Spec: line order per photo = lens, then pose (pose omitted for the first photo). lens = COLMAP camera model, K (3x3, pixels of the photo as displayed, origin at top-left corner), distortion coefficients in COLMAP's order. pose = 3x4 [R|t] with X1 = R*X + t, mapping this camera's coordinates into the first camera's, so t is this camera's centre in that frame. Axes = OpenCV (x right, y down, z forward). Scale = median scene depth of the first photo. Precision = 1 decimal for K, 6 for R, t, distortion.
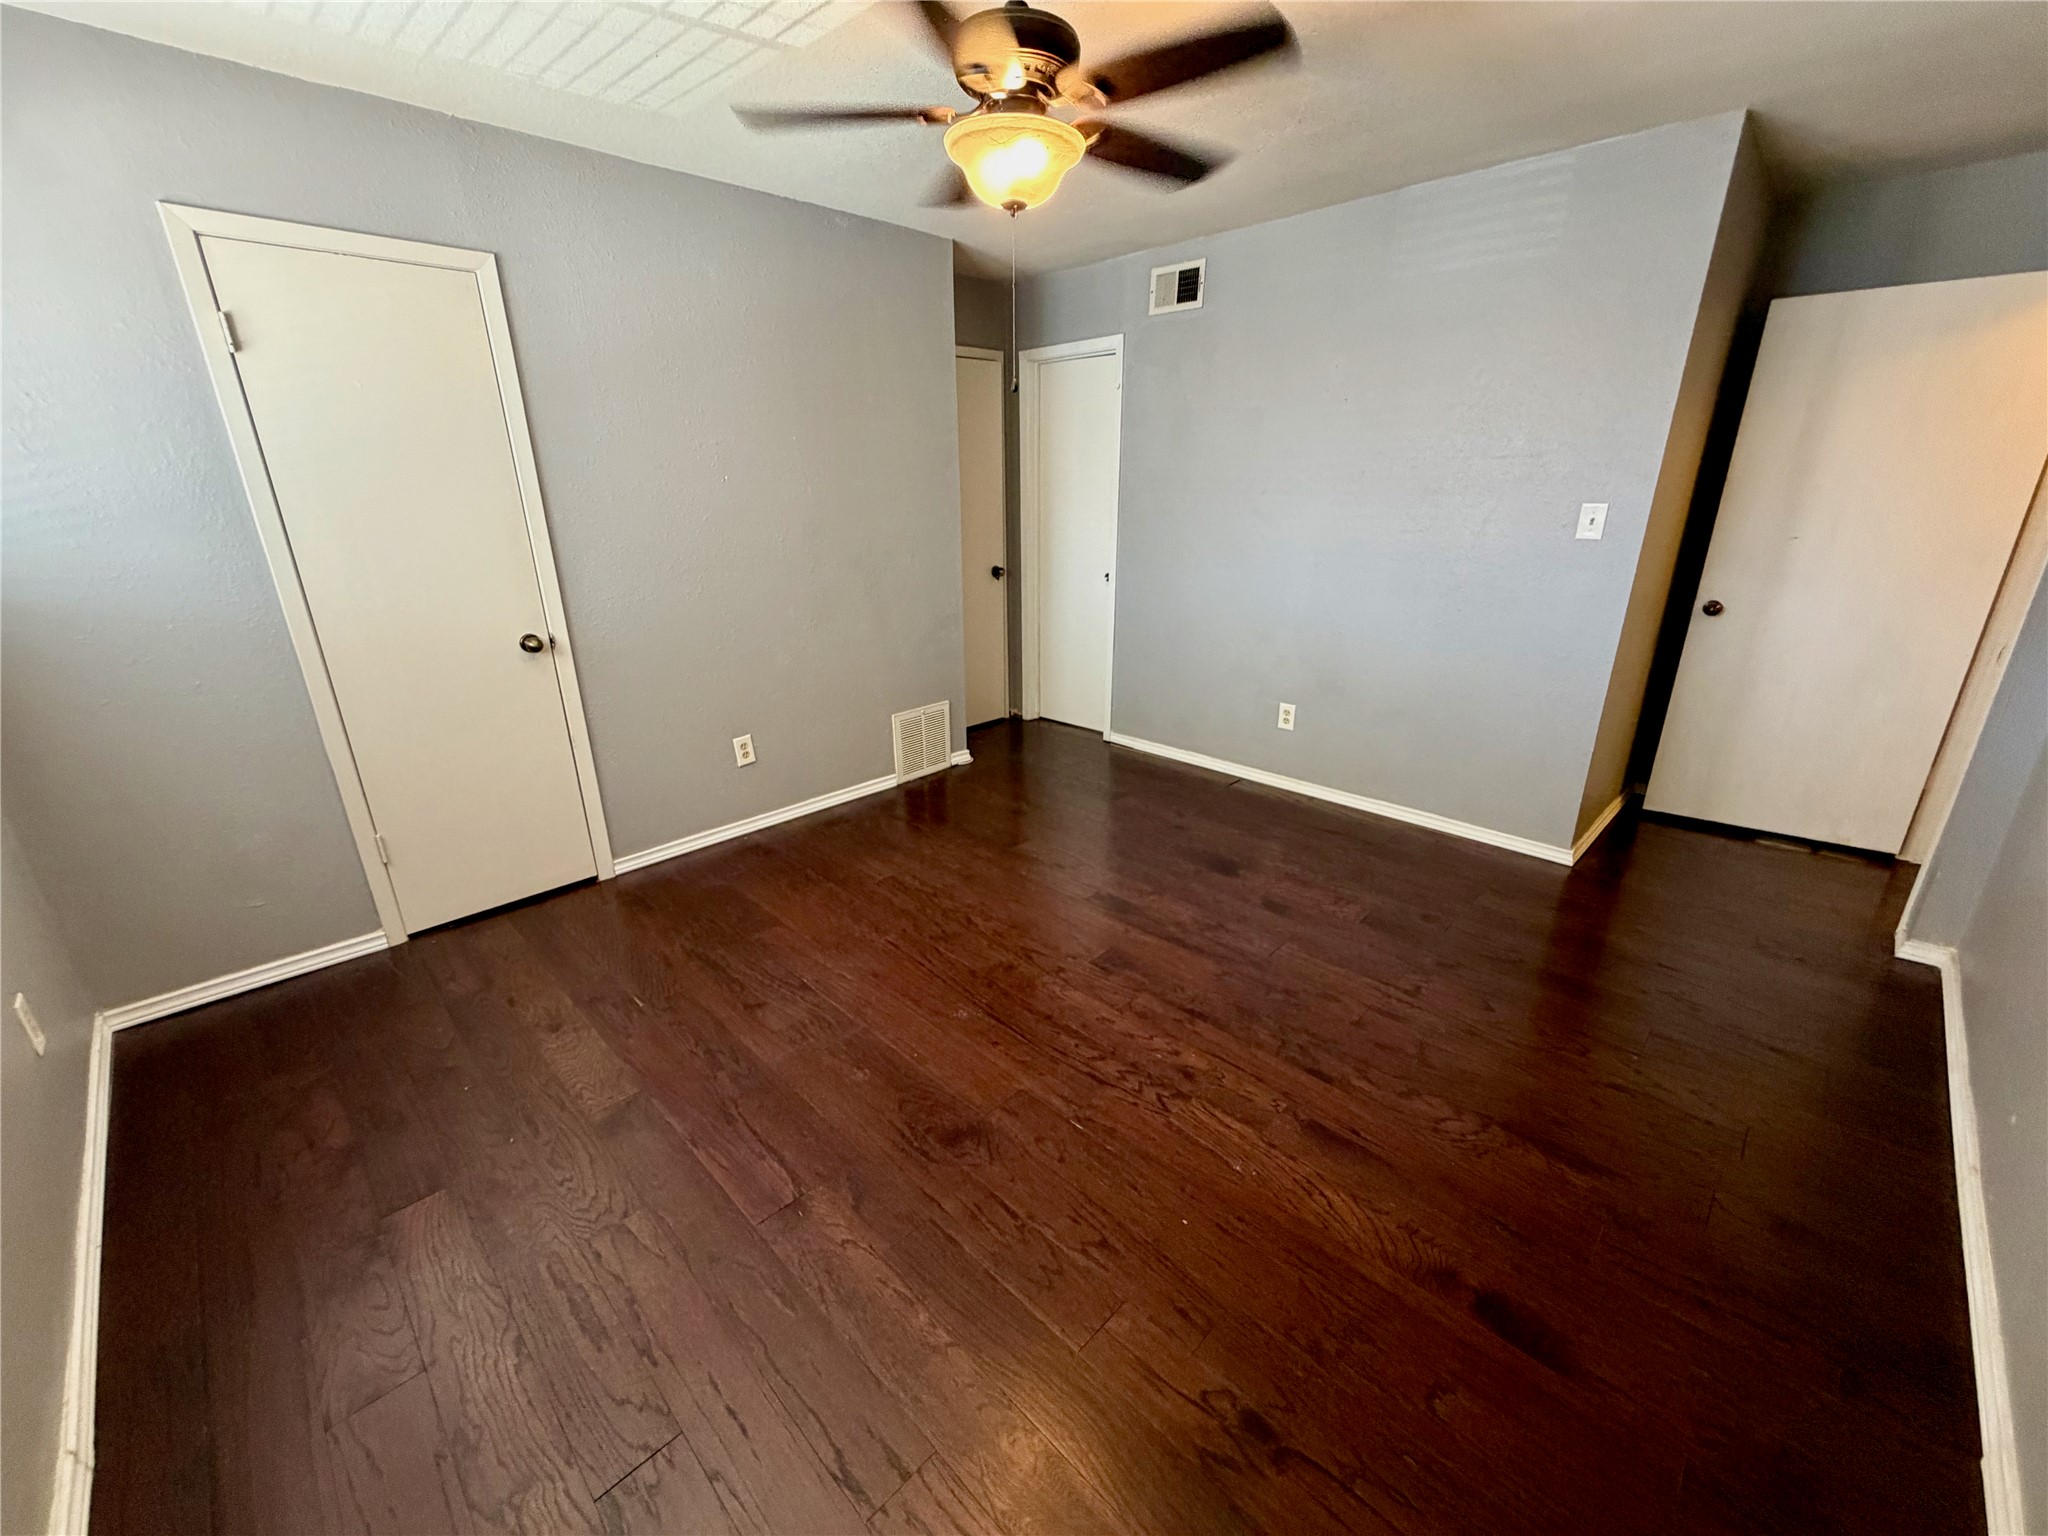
lens RADIAL K [[821.5, 0, 1024.2], [0, 821.5, 771.9], [0, 0, 1]] dist [-0.000086, 0.000424]
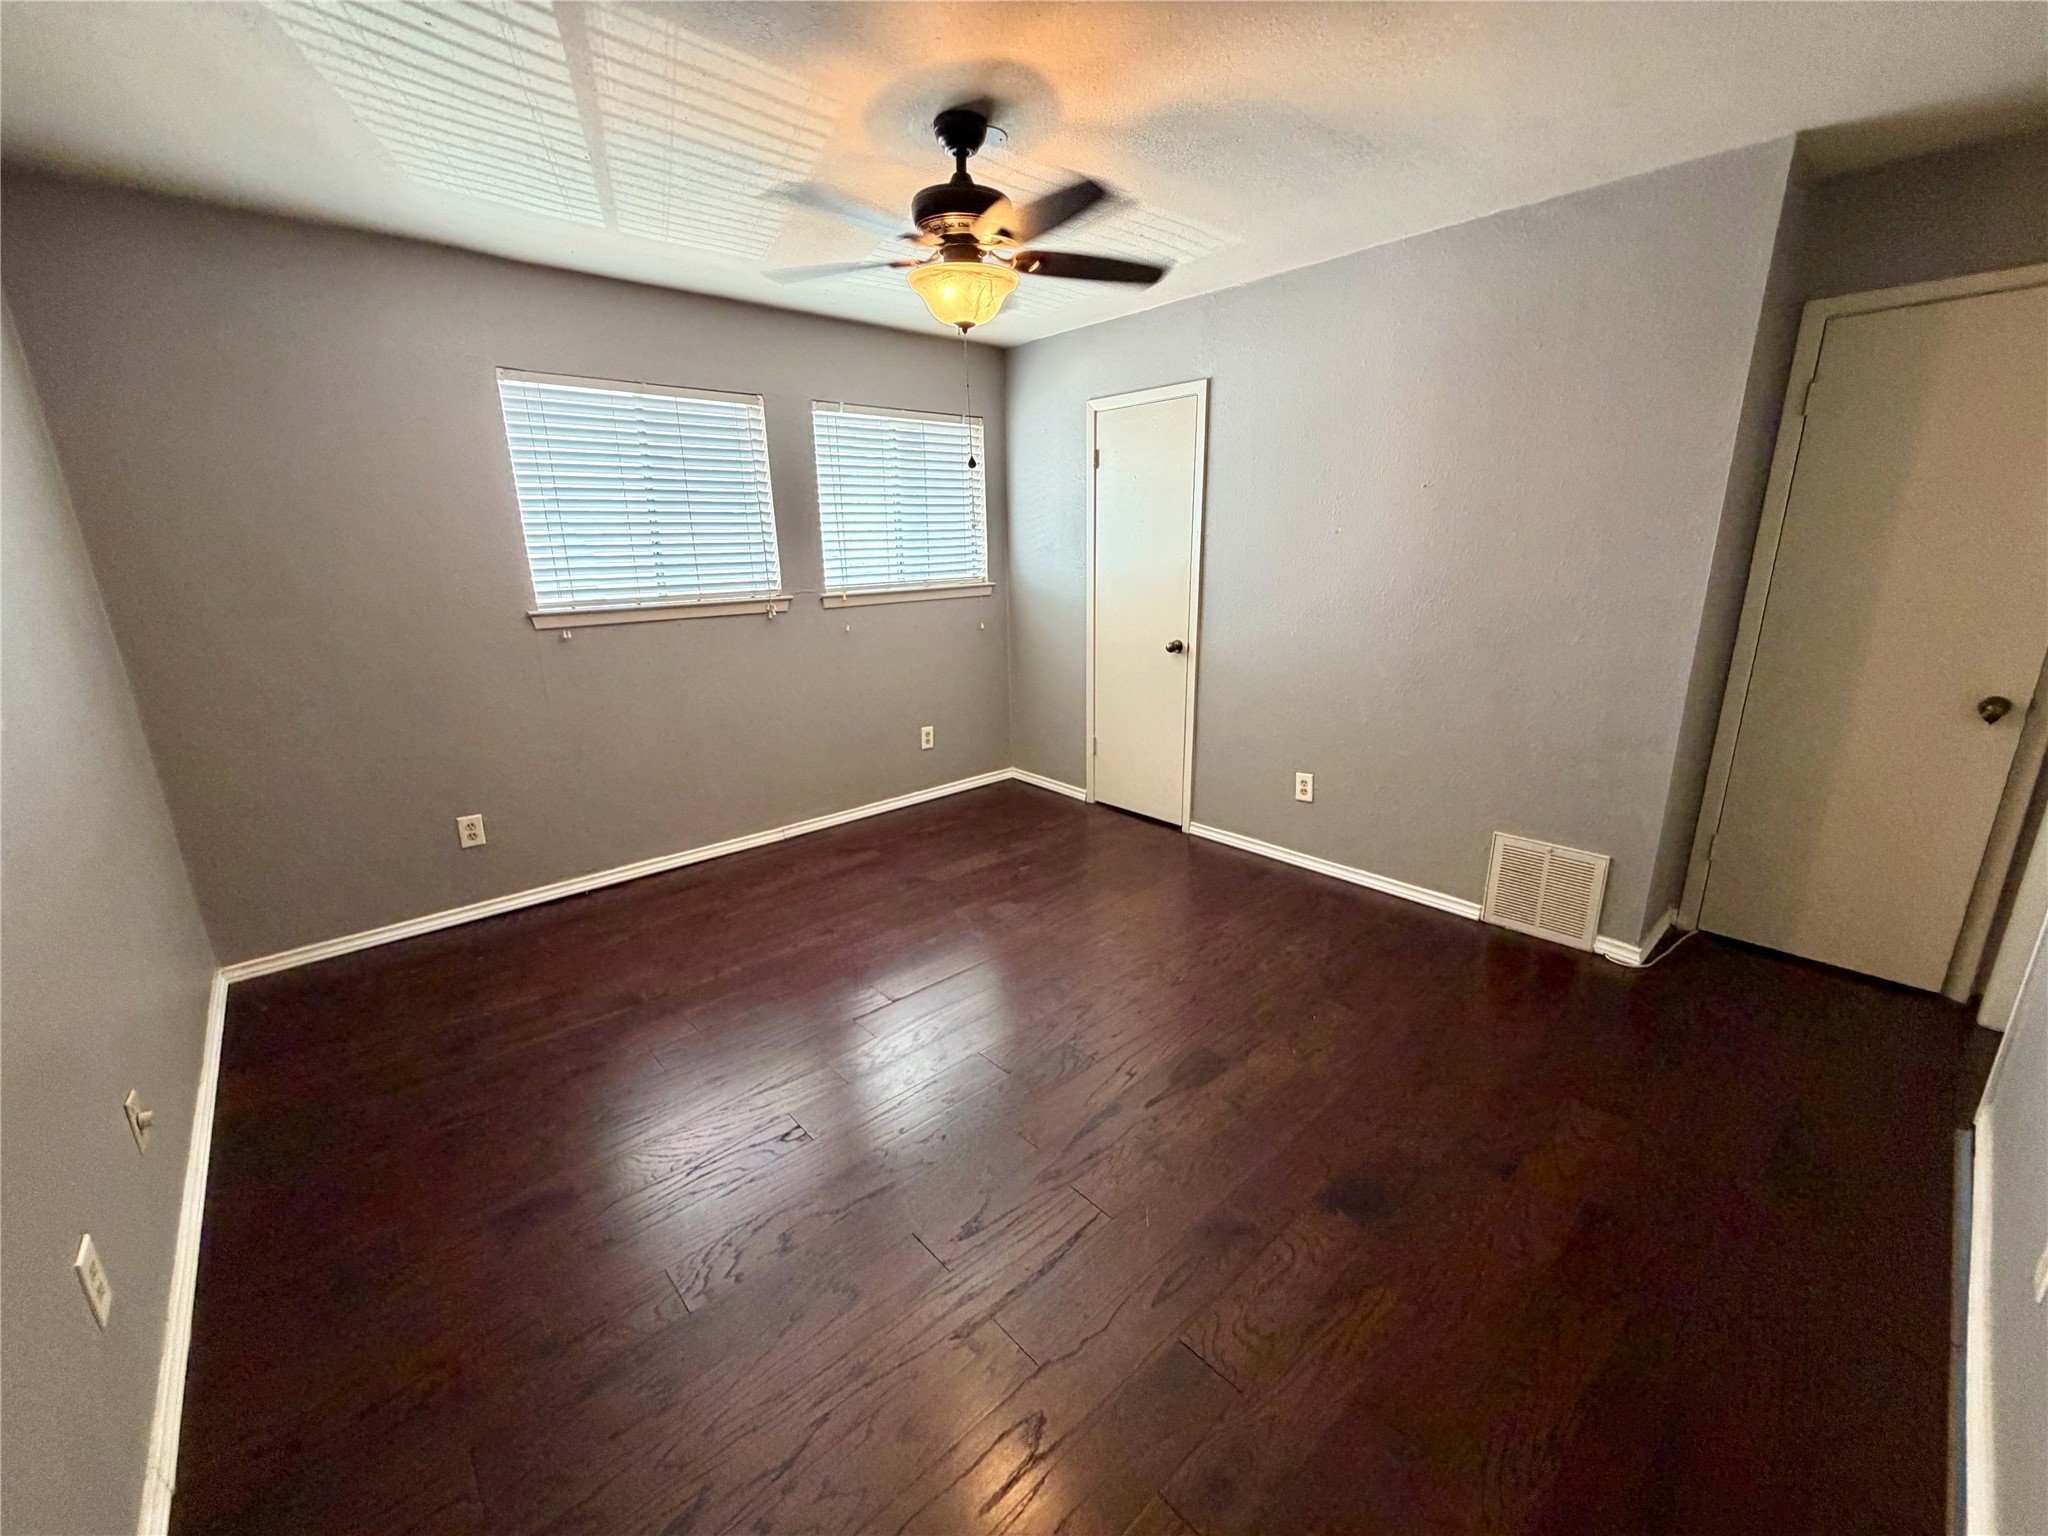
lens RADIAL K [[821.5, 0, 1024.2], [0, 821.5, 771.9], [0, 0, 1]] dist [-0.000086, 0.000424]
pose [[-0.067767, 0.279998, -0.957606, 0.750242], [-0.319005, 0.903346, 0.286708, -0.254988], [0.945327, 0.324911, 0.028104, 0.704212]]
